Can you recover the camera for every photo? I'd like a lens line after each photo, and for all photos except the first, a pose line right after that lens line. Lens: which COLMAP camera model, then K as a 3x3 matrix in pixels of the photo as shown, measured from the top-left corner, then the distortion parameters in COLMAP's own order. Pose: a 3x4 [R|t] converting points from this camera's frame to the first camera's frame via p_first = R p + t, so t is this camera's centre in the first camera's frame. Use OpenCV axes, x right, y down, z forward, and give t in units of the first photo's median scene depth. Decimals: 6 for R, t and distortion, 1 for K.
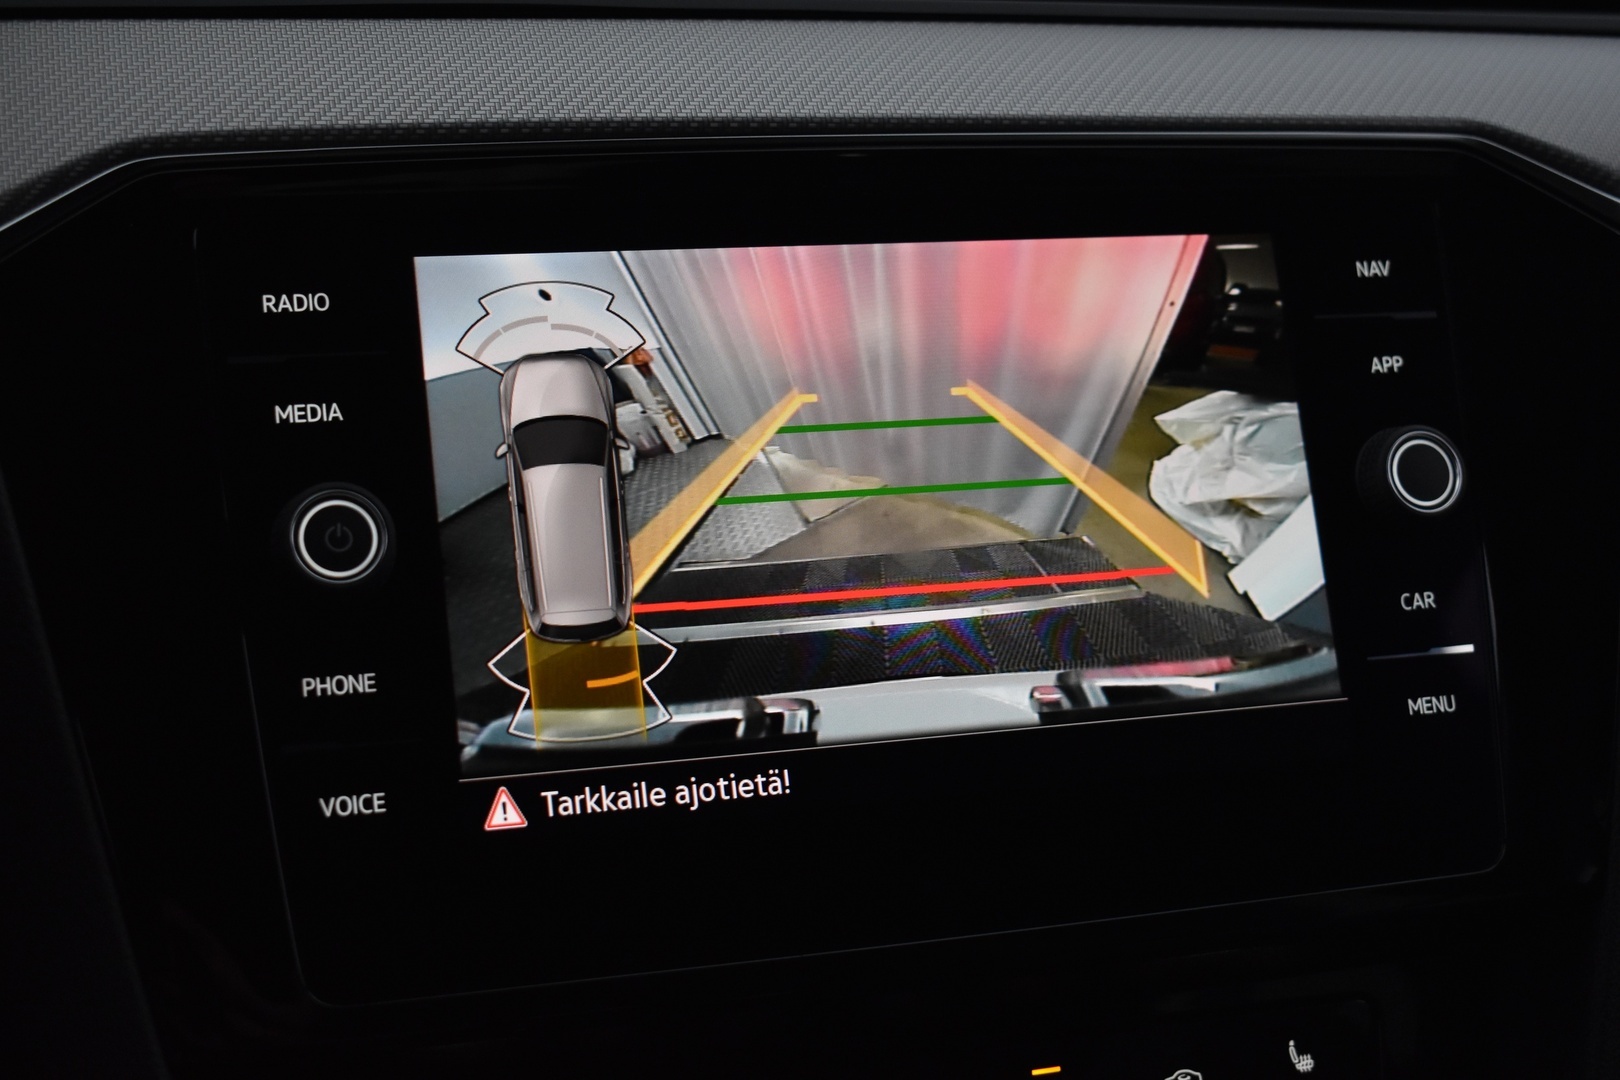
lens RADIAL K [[2473.1, 0, 805.6], [0, 2473.1, 543.5], [0, 0, 1]] dist [-0.028286, 0.000000]
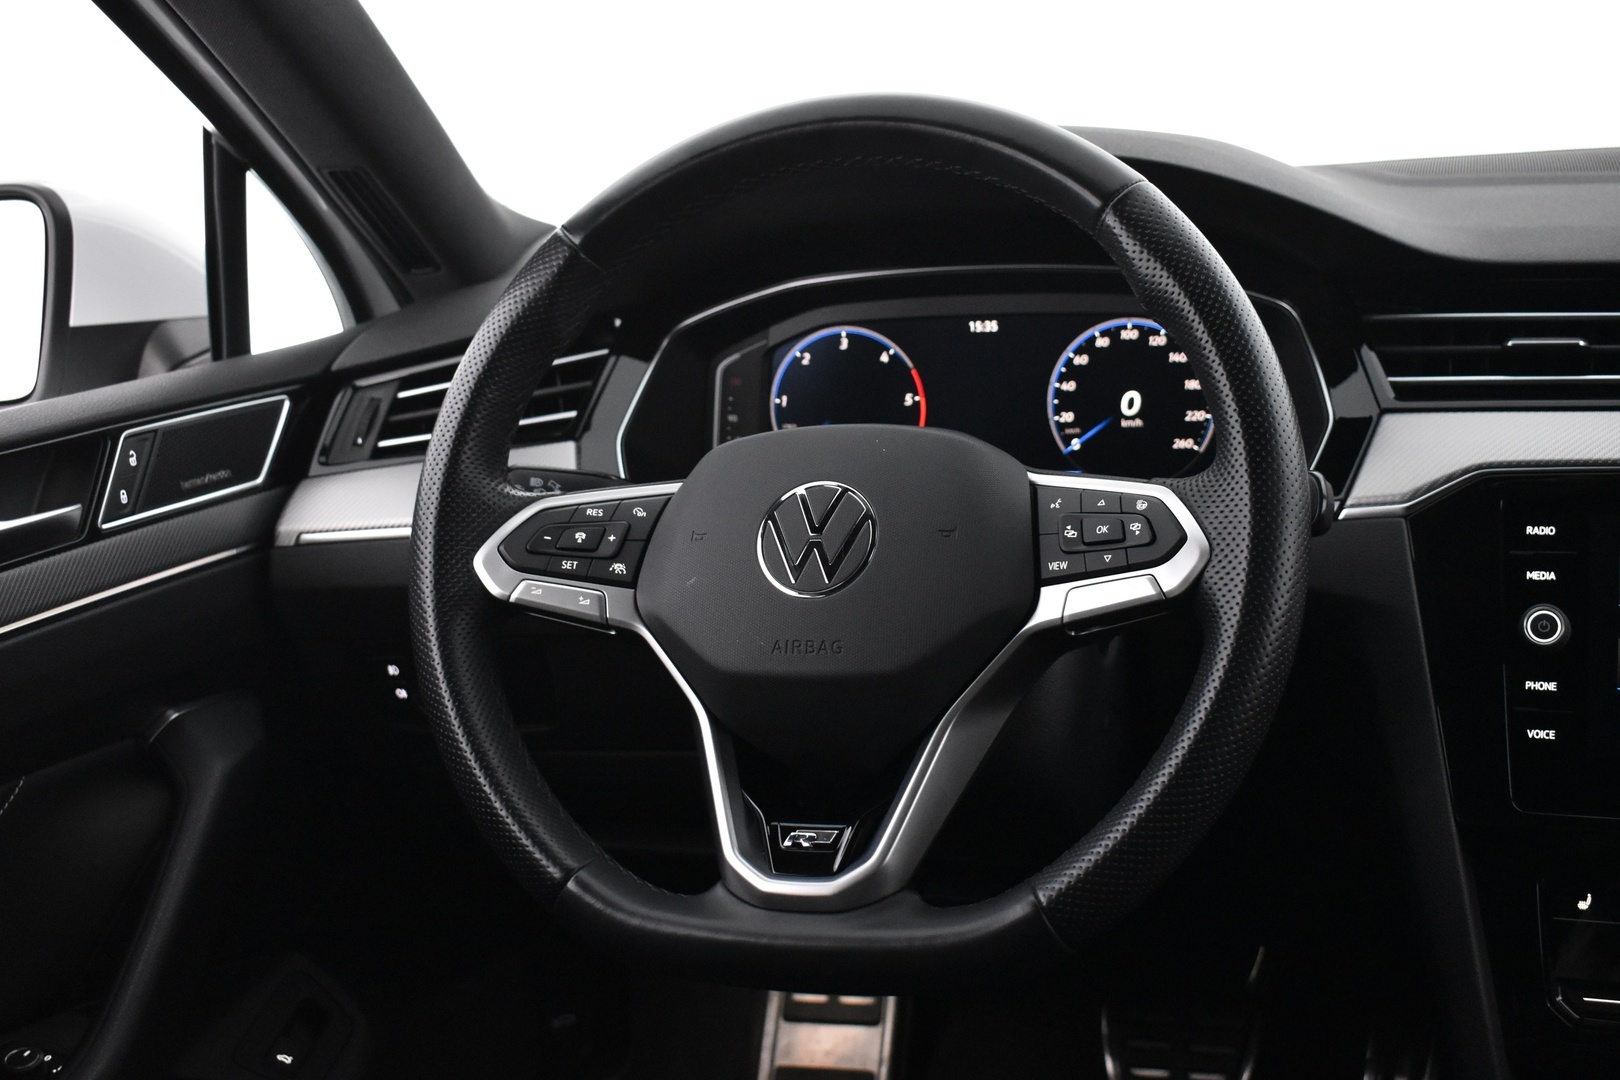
lens RADIAL K [[1971.4, 0, 815.3], [0, 1971.4, 524.5], [0, 0, 1]] dist [-0.057645, 0.000000]
pose [[0.755011, 0.048241, -0.653936, 0.518435], [-0.089601, 0.995525, -0.030011, 0.019688], [0.649562, 0.081252, 0.755955, -0.936362]]
